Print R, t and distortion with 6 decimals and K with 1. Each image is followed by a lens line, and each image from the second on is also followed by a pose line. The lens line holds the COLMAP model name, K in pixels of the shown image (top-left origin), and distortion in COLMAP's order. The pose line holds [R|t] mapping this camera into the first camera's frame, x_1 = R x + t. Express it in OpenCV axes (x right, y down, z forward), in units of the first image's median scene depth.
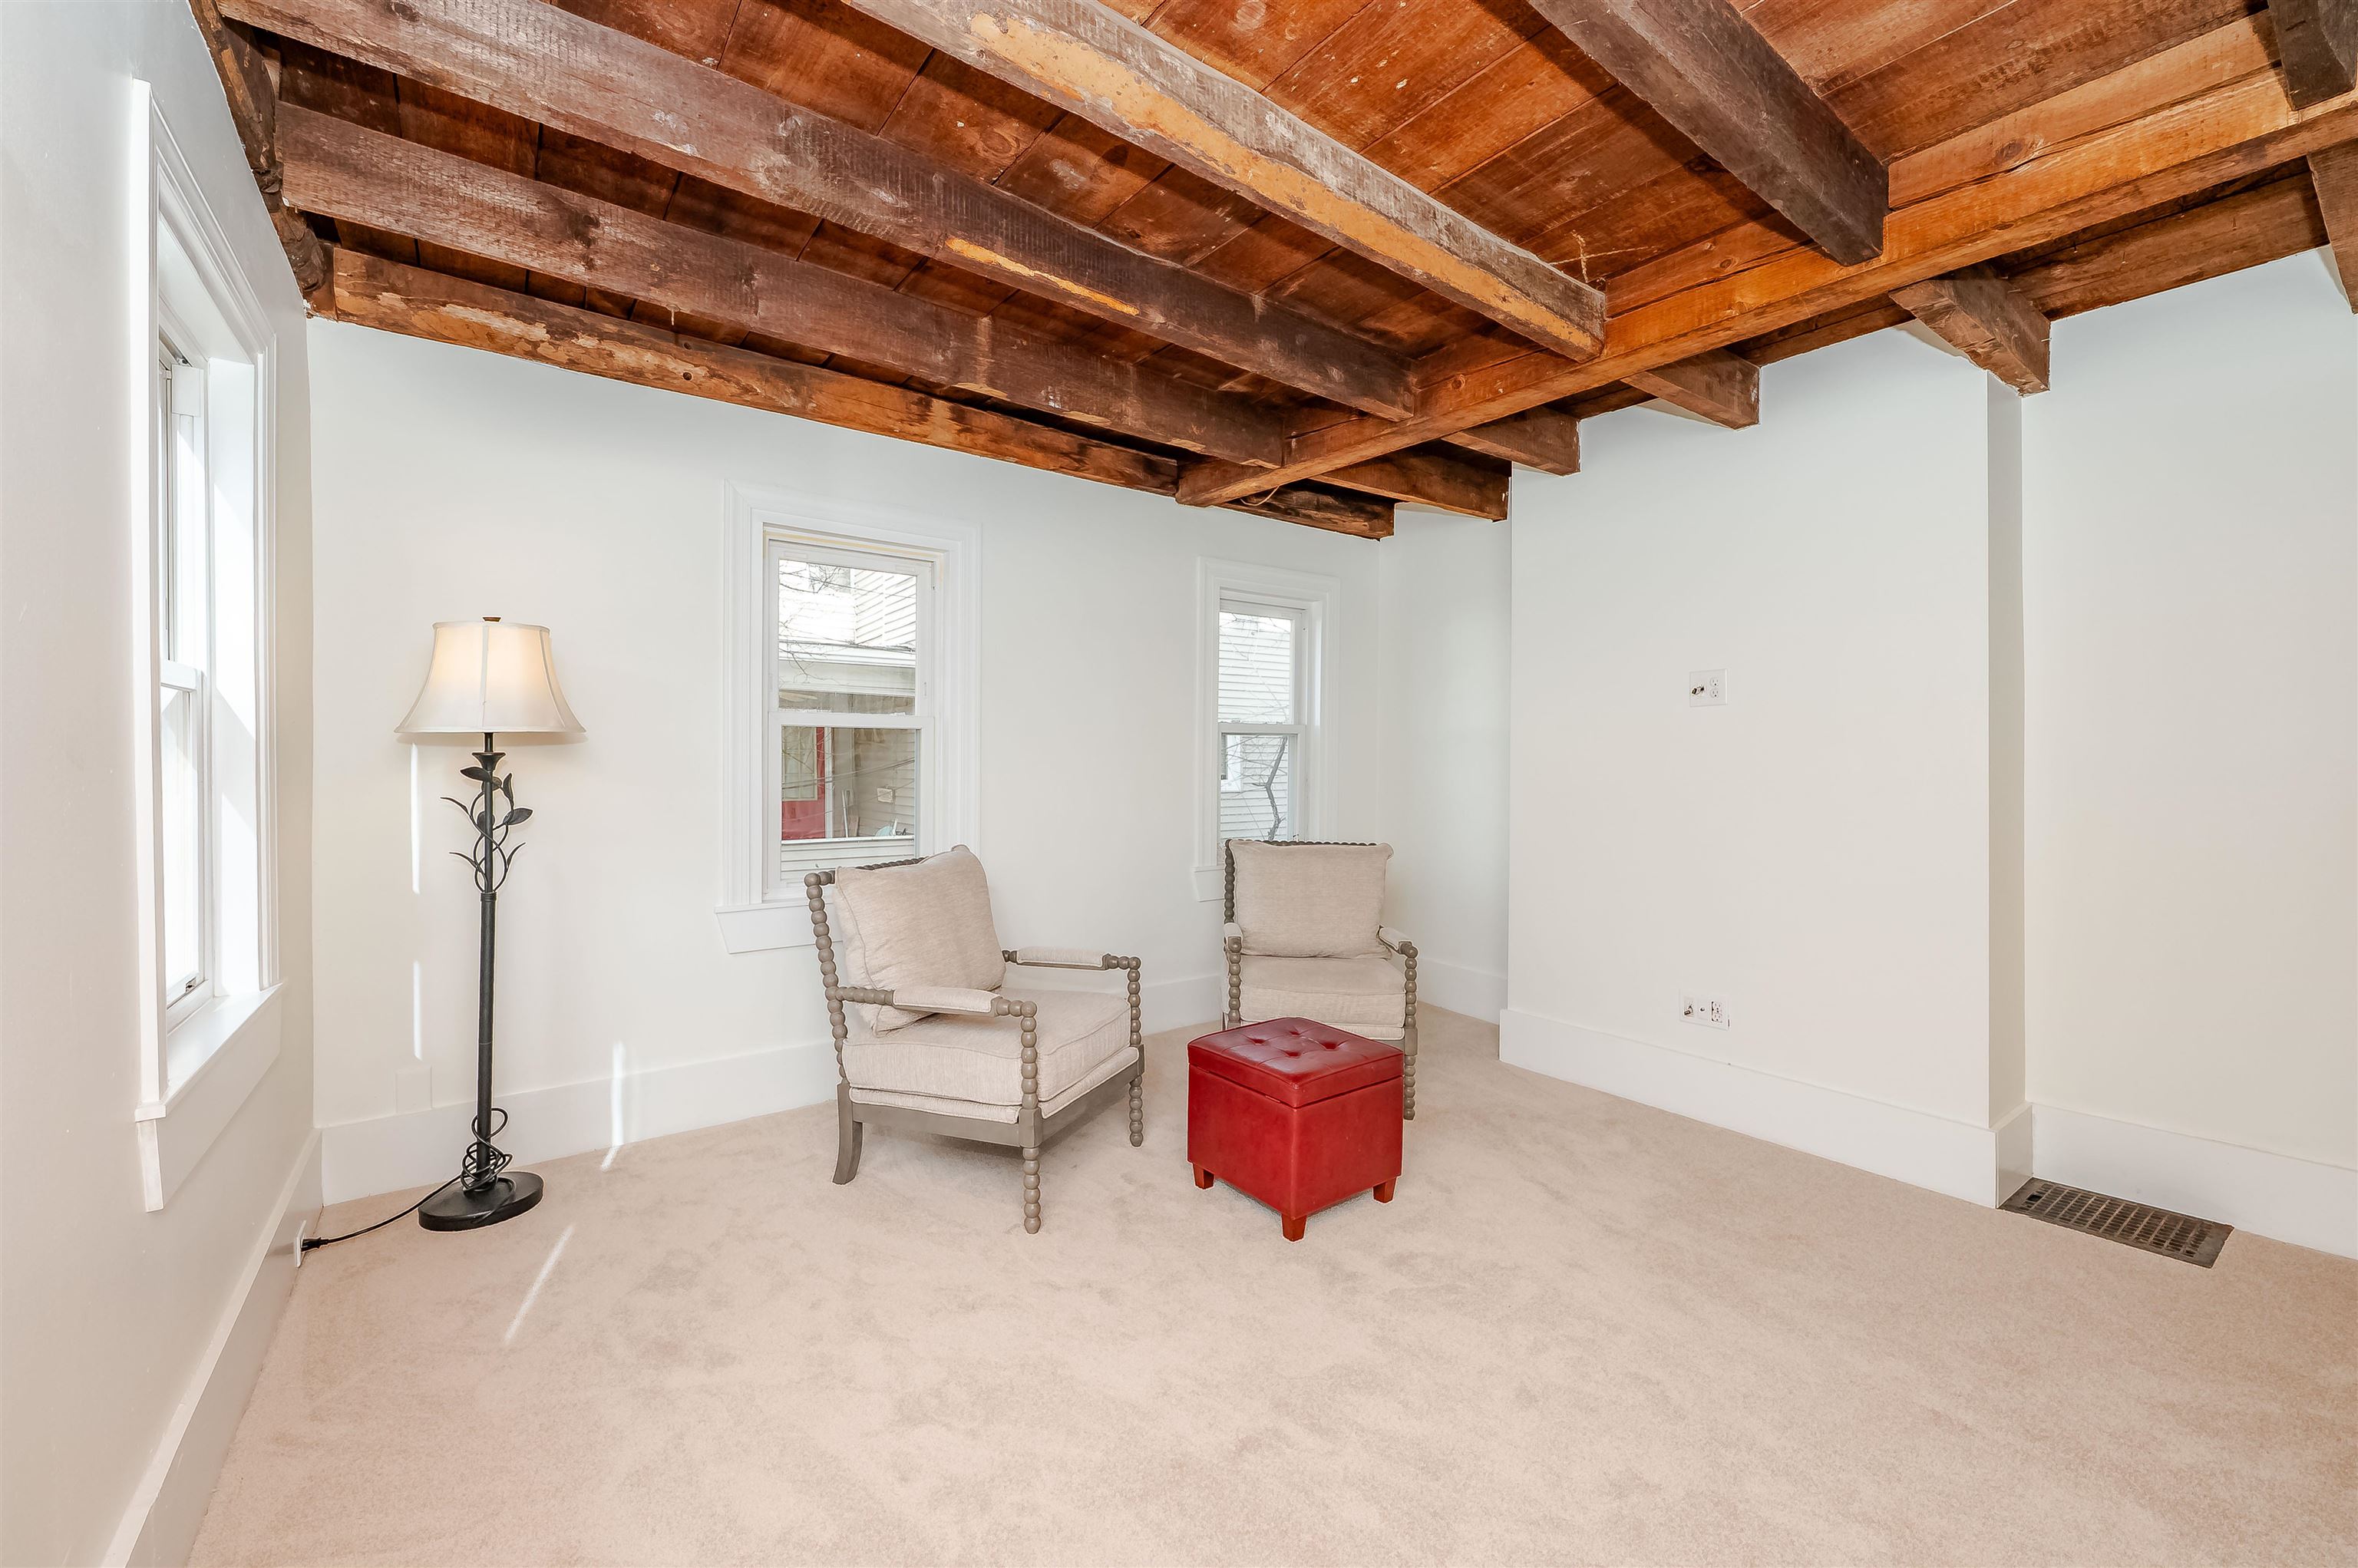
lens RADIAL K [[954.9, 0, 1179.0], [0, 954.9, 784.0], [0, 0, 1]] dist [-0.000598, 0.000156]
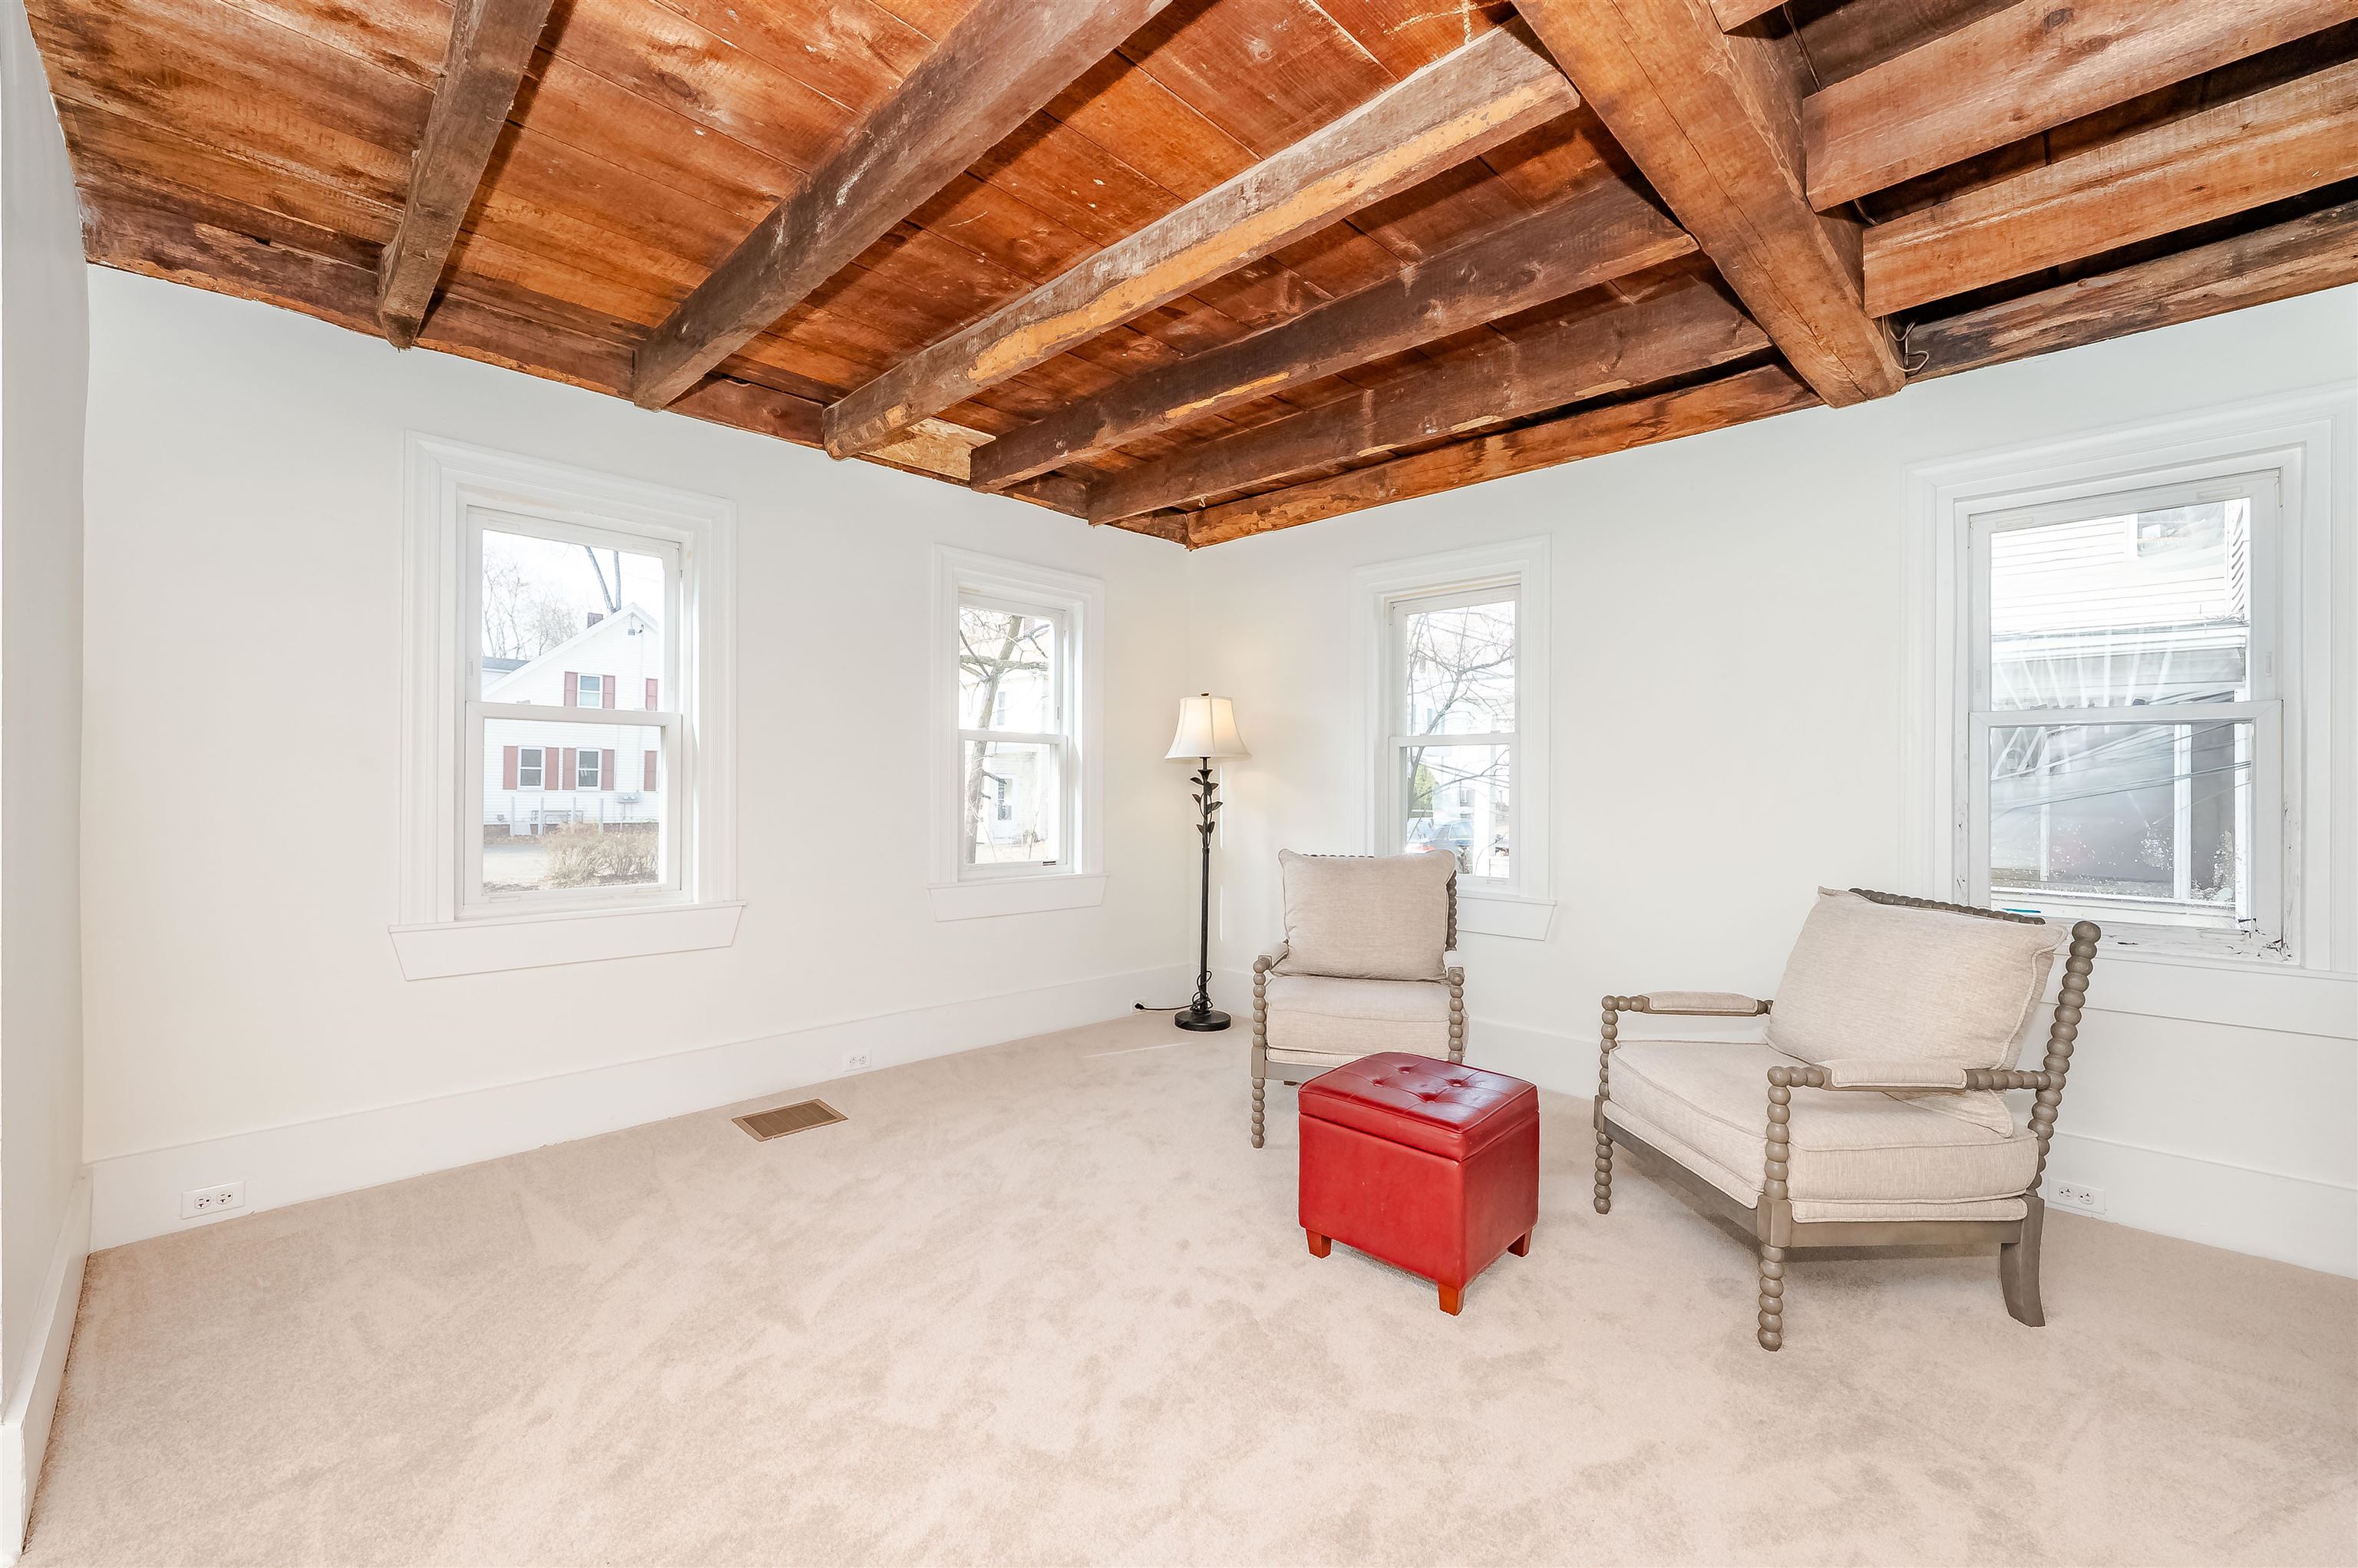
lens RADIAL K [[926.9, 0, 1186.2], [0, 926.9, 784.6], [0, 0, 1]] dist [-0.019402, 0.000120]
pose [[0.157652, 0.005439, -0.987480, 0.874906], [-0.022823, 0.999738, 0.001863, -0.005298], [0.987231, 0.022243, 0.157735, 0.613047]]
